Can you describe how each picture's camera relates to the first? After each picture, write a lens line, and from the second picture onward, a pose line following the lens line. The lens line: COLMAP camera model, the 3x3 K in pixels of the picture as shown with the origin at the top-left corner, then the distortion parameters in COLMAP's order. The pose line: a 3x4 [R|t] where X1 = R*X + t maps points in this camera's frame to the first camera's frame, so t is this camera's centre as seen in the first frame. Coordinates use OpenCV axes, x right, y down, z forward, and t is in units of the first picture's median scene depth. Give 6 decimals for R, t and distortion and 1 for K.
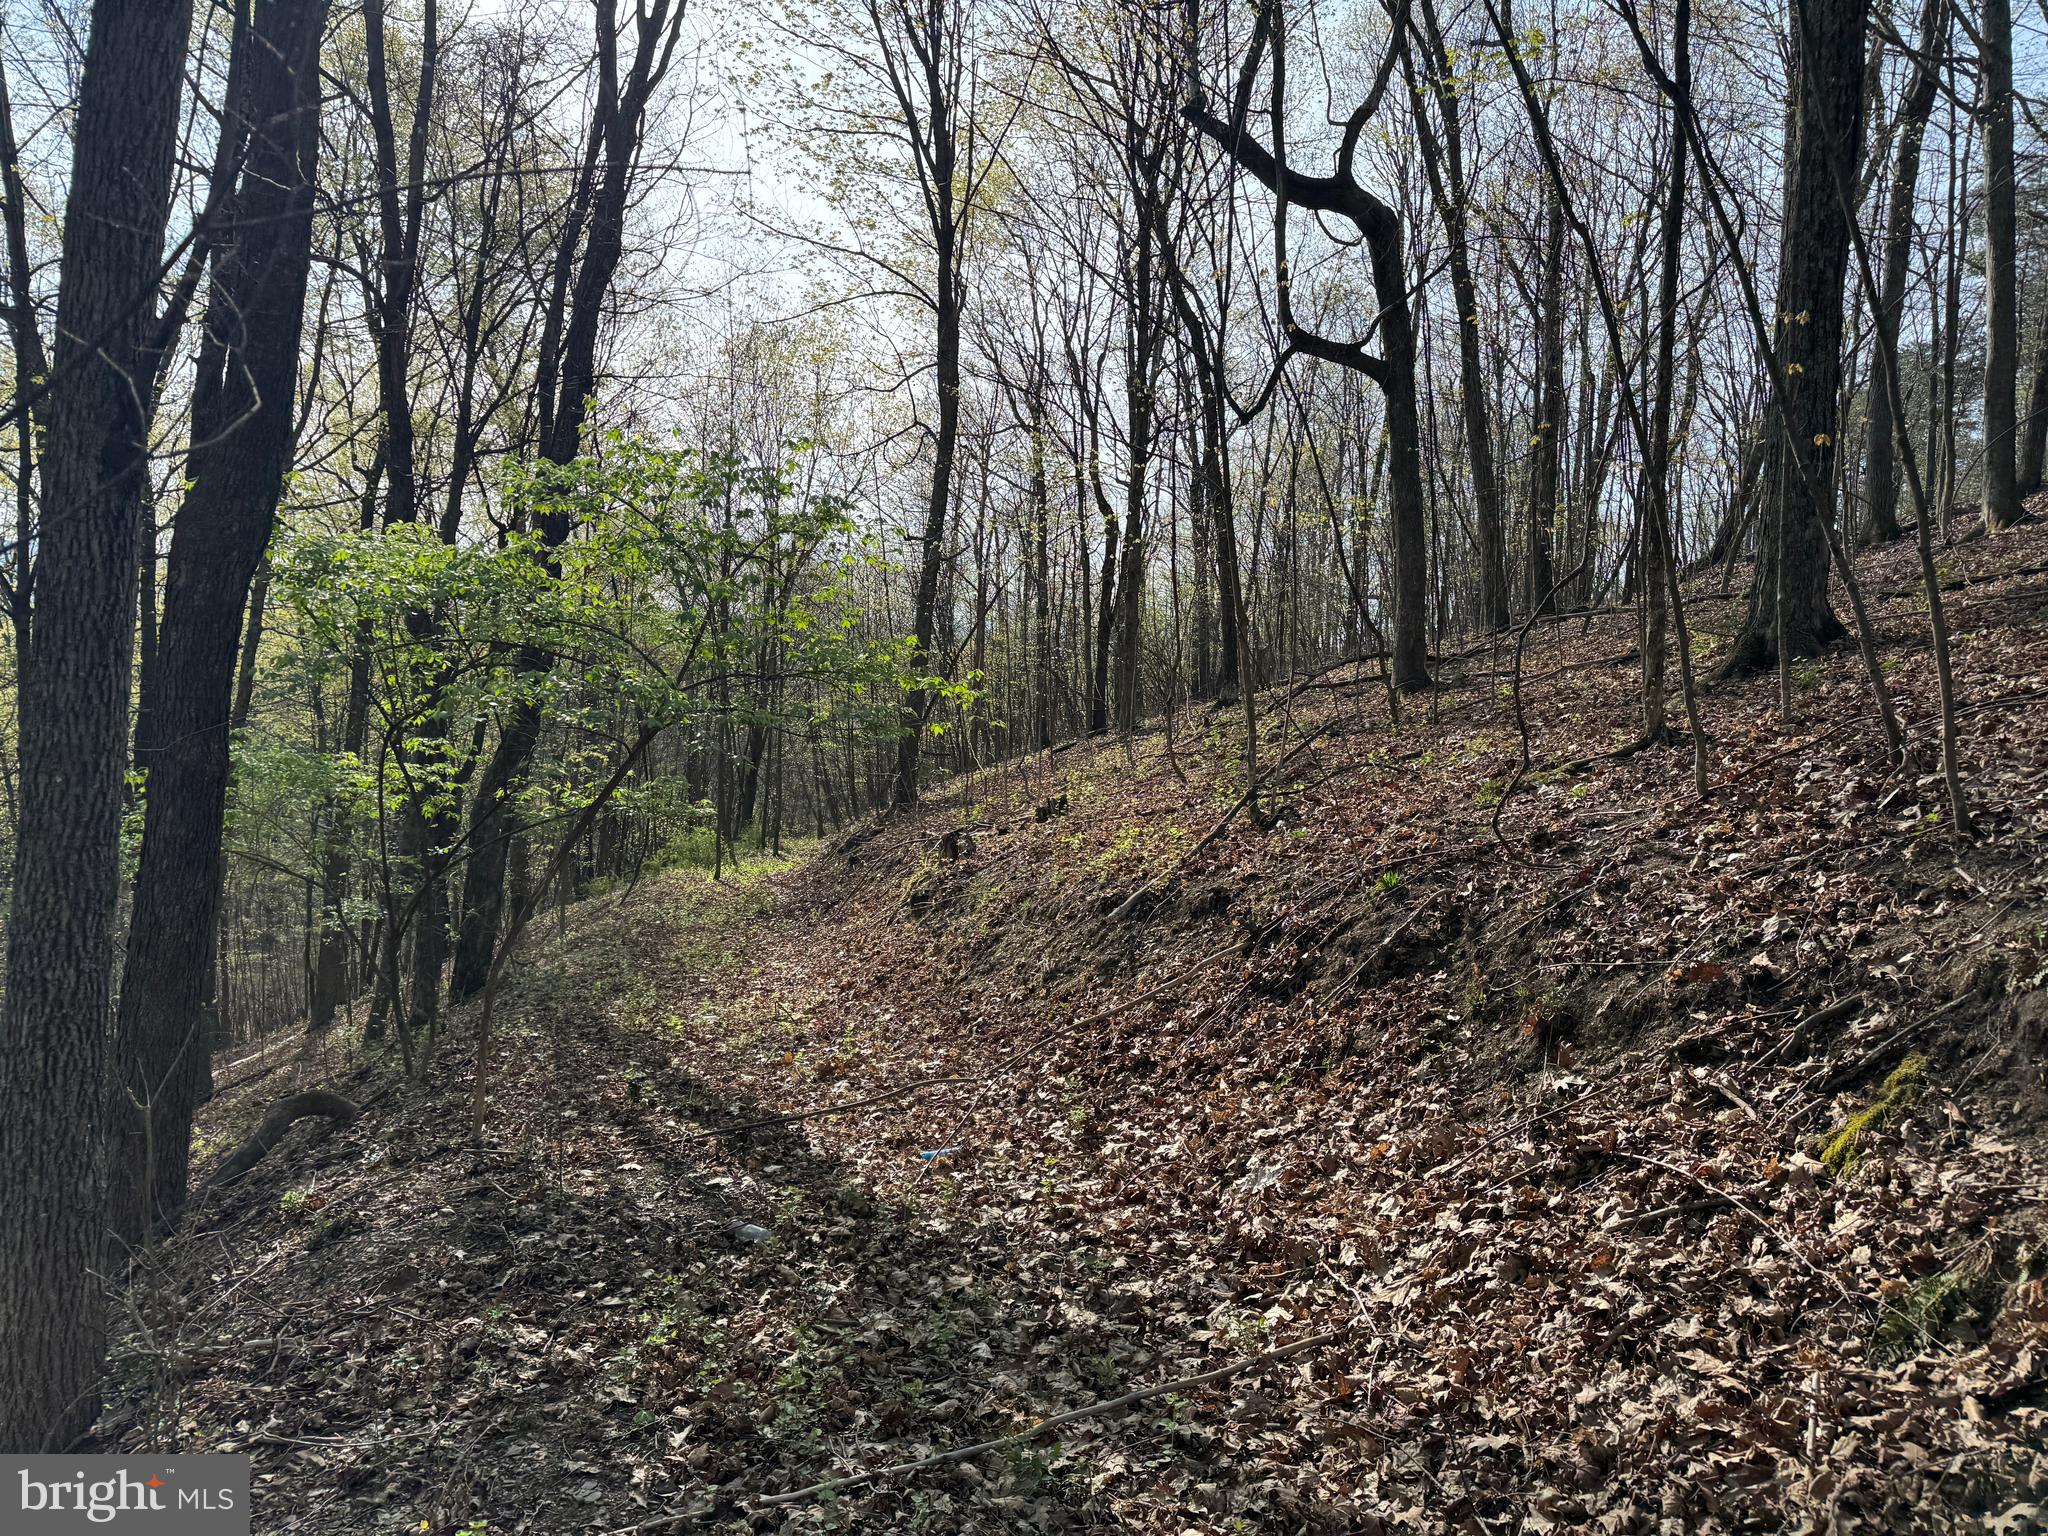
lens RADIAL K [[1419.8, 0, 1017.1], [0, 1419.8, 759.2], [0, 0, 1]] dist [0.151866, -0.274491]
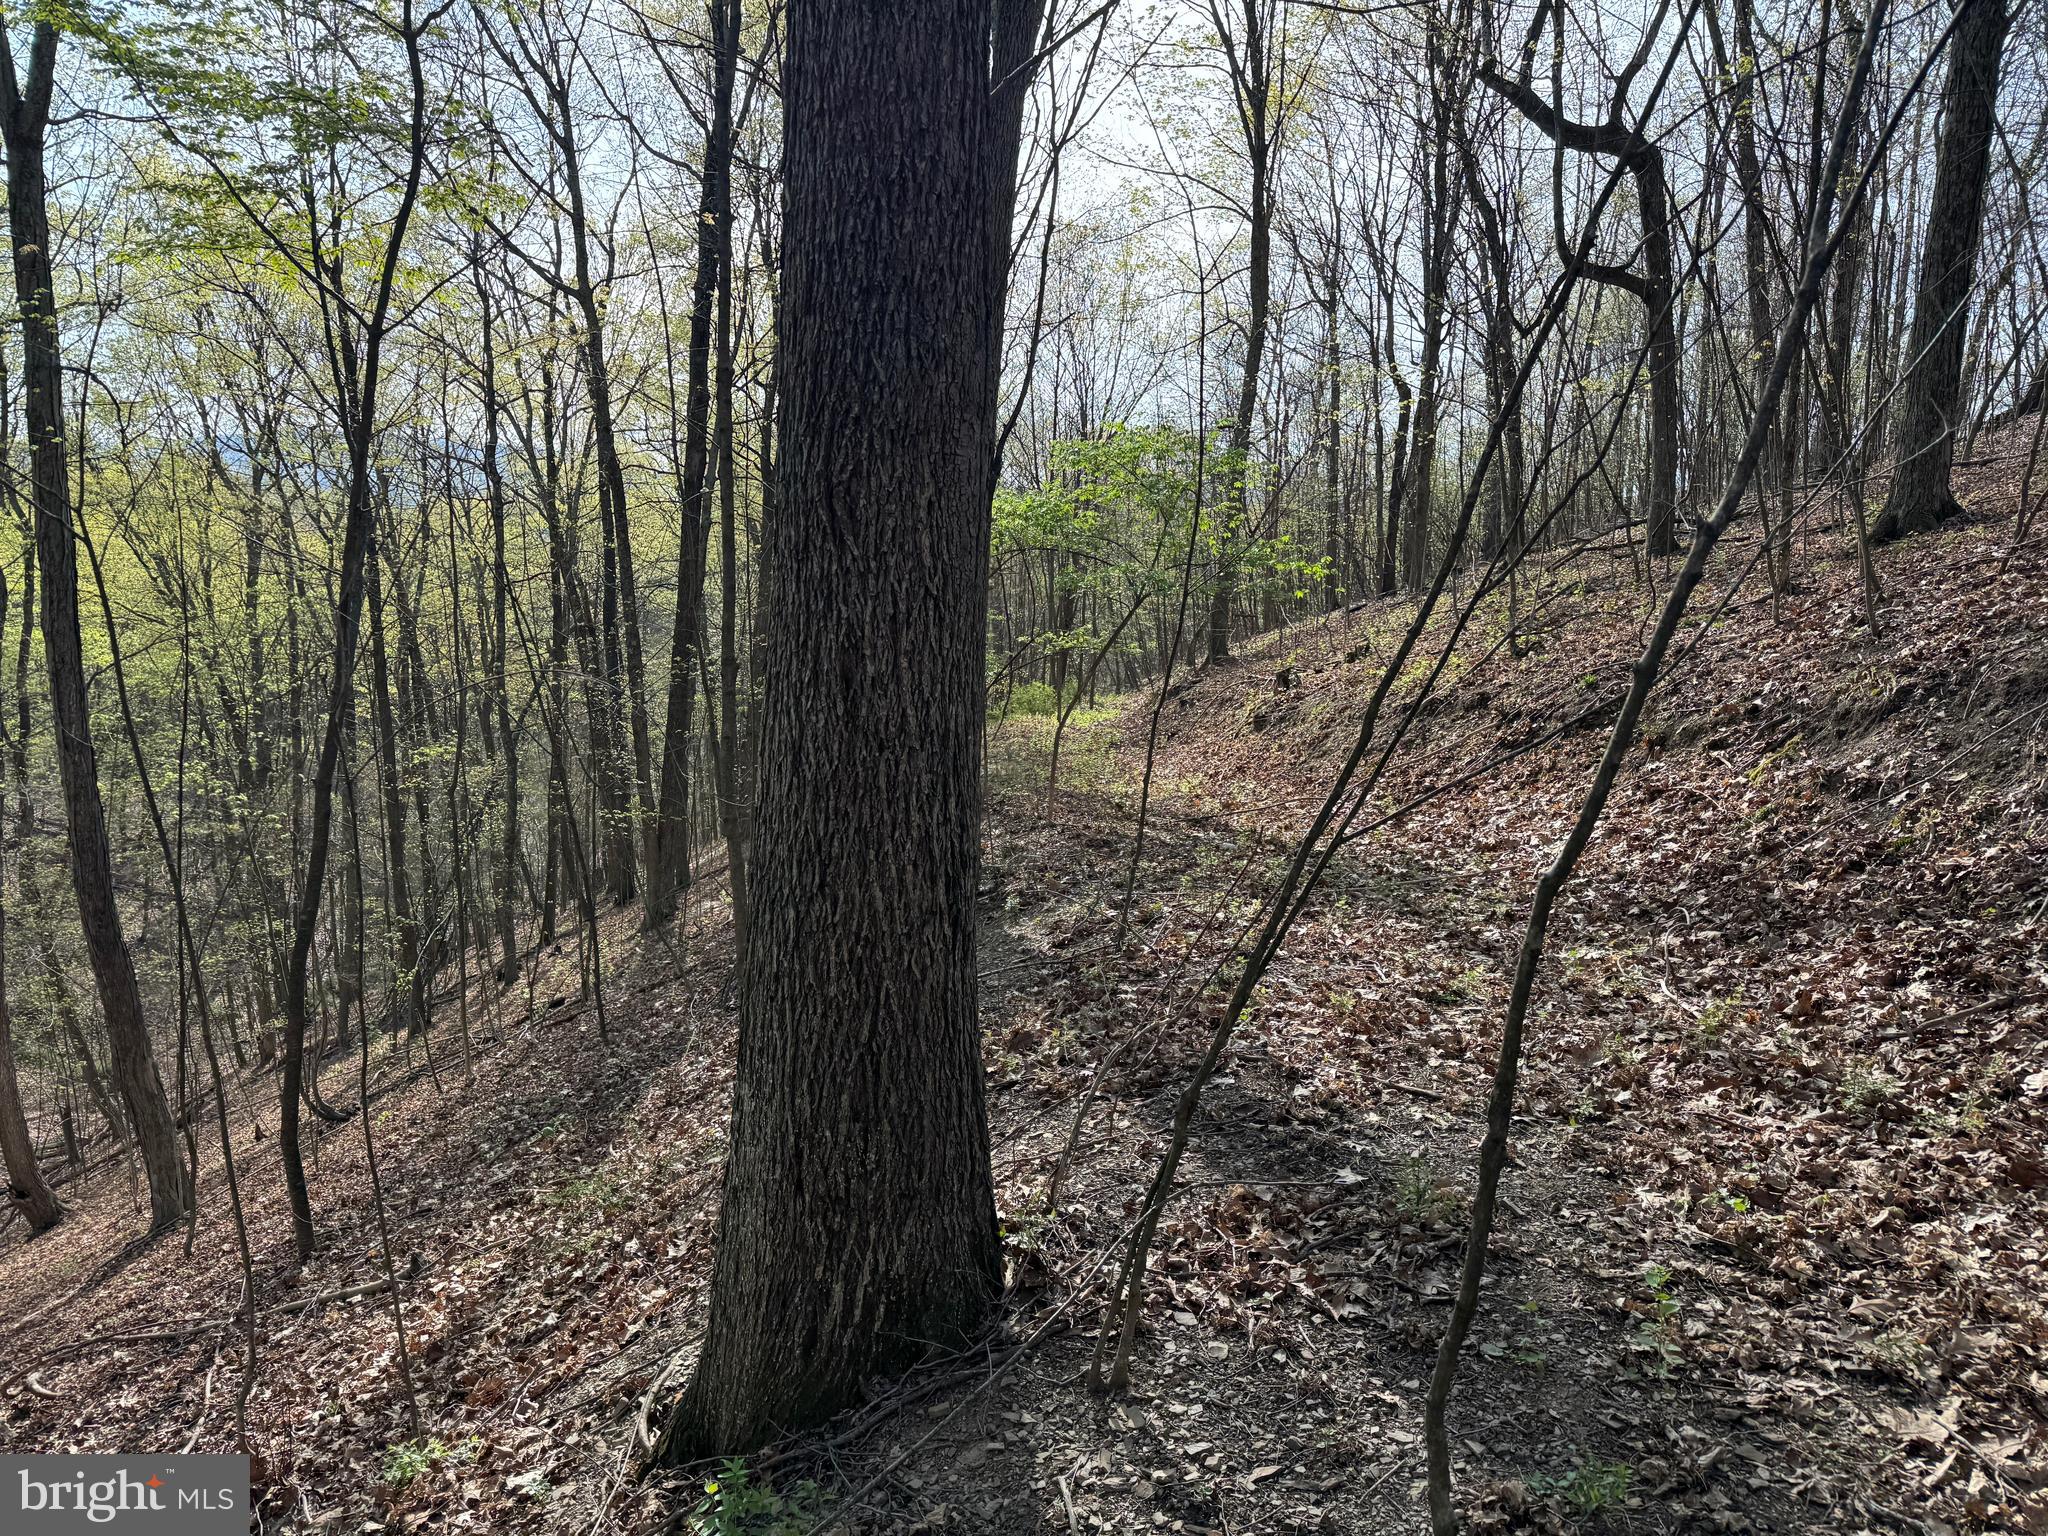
lens RADIAL K [[1419.8, 0, 1017.1], [0, 1419.8, 759.2], [0, 0, 1]] dist [0.151866, -0.274491]
pose [[0.981961, 0.006773, -0.188960, -0.065776], [0.010957, 0.995641, 0.092623, 0.012584], [0.188764, -0.093022, 0.977607, -0.683199]]
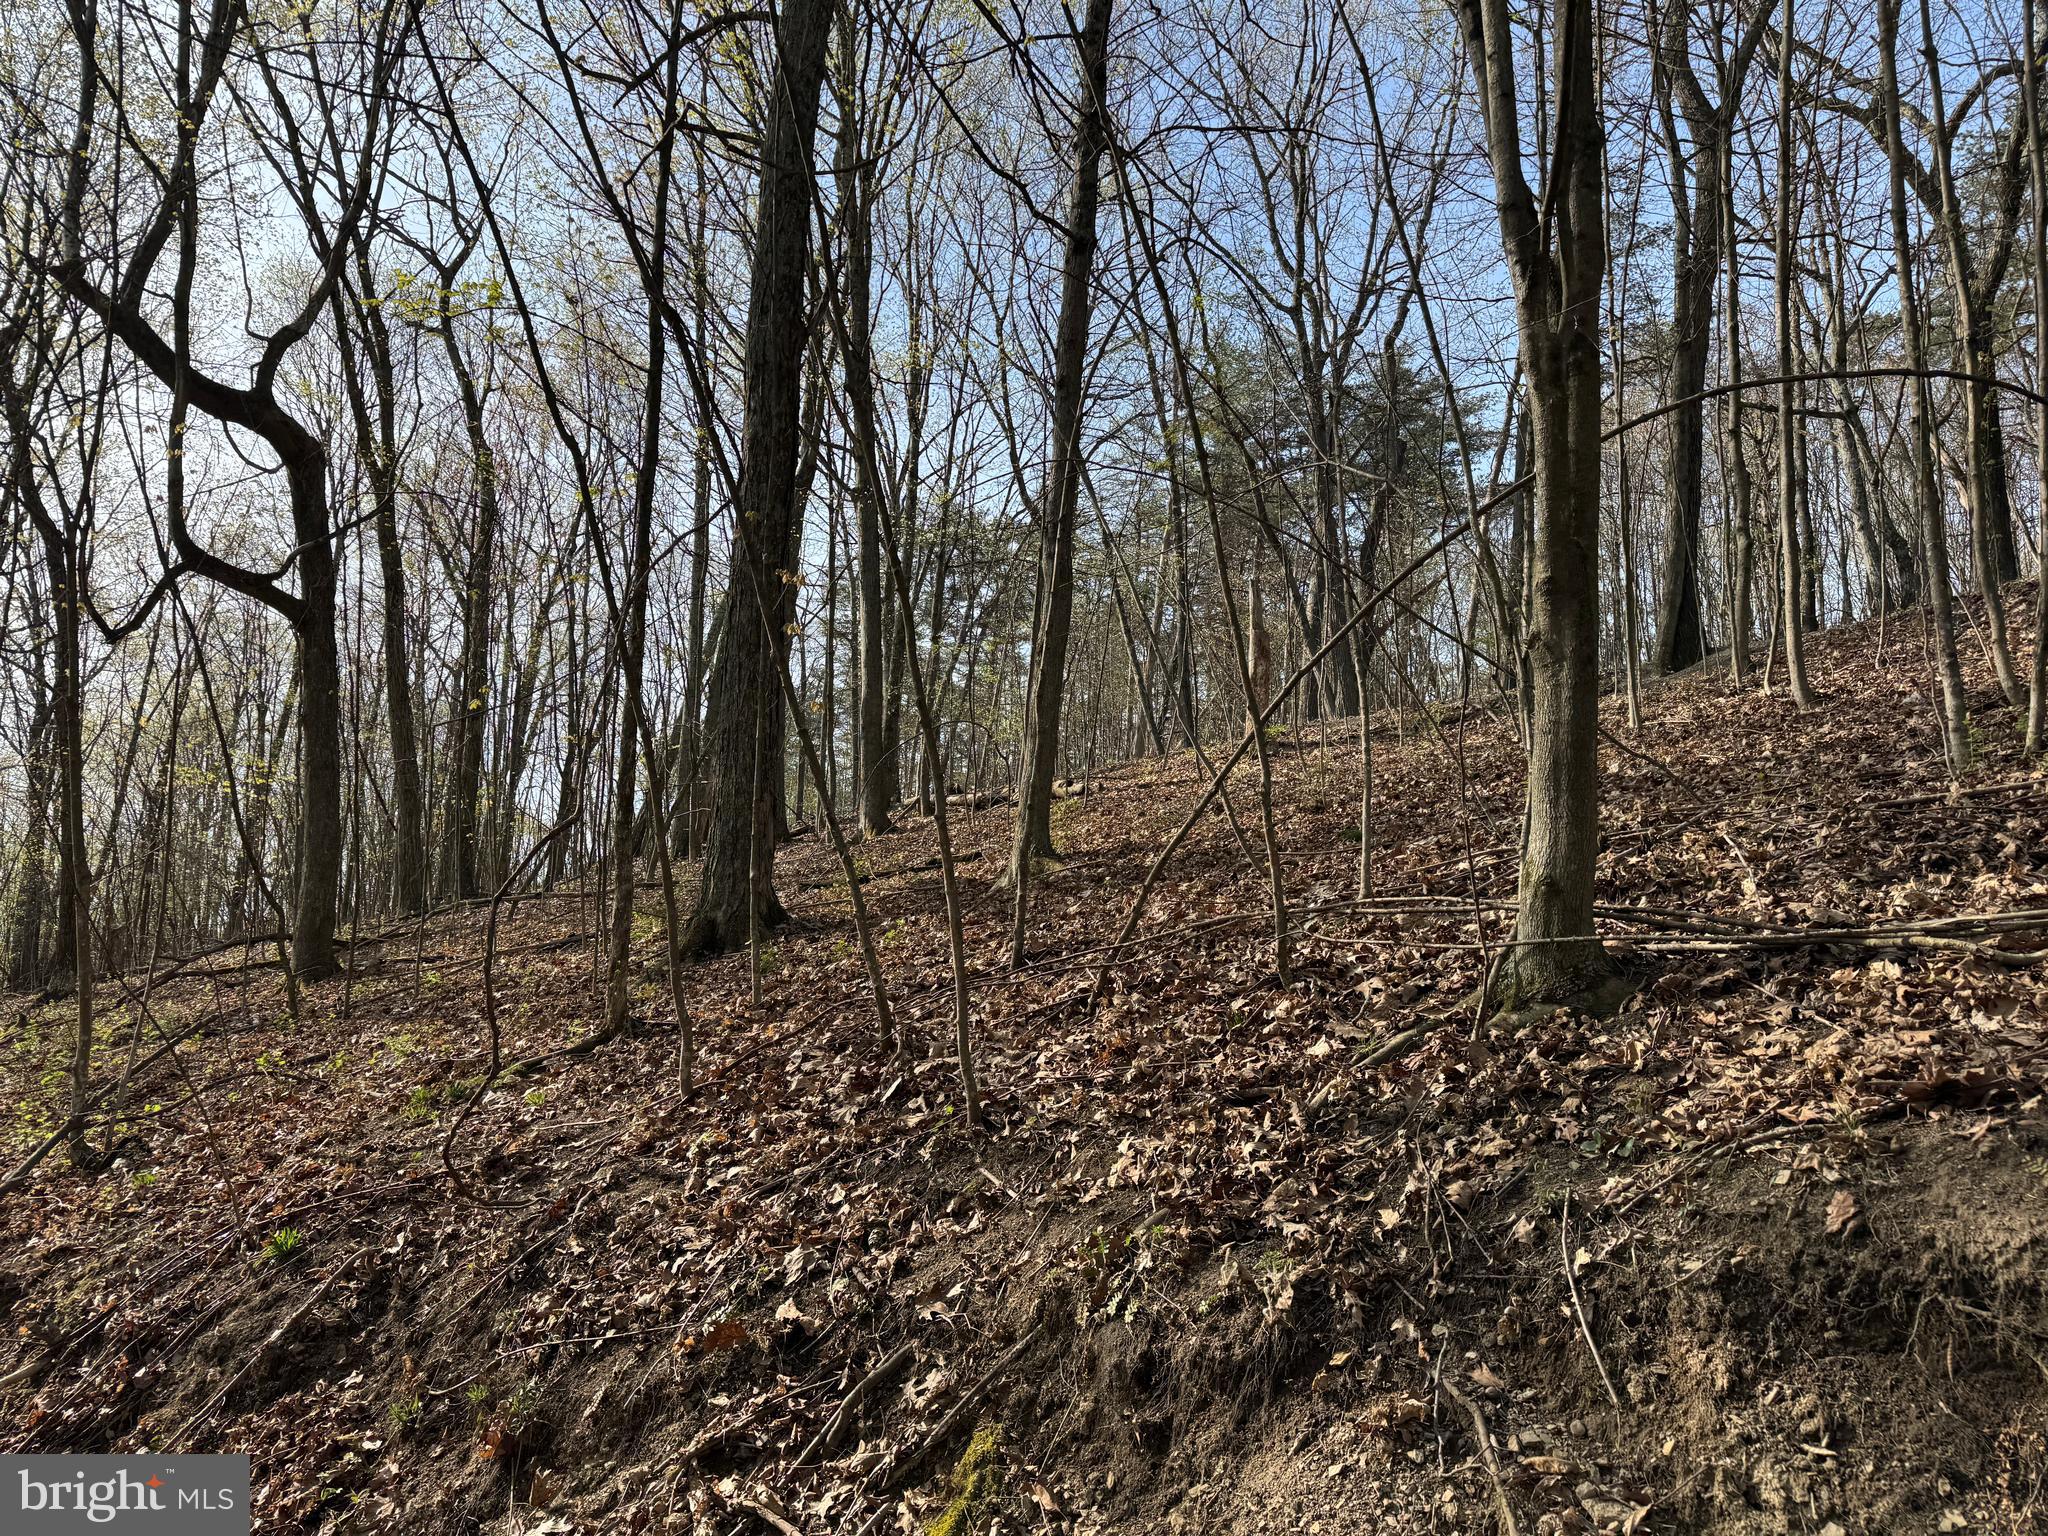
lens RADIAL K [[1444.1, 0, 1019.4], [0, 1444.1, 754.9], [0, 0, 1]] dist [0.035745, -0.036016]
pose [[0.751068, 0.102388, 0.652237, 0.032563], [0.031113, 0.981315, -0.189874, -0.003672], [-0.659491, 0.162902, 0.733849, 0.164194]]
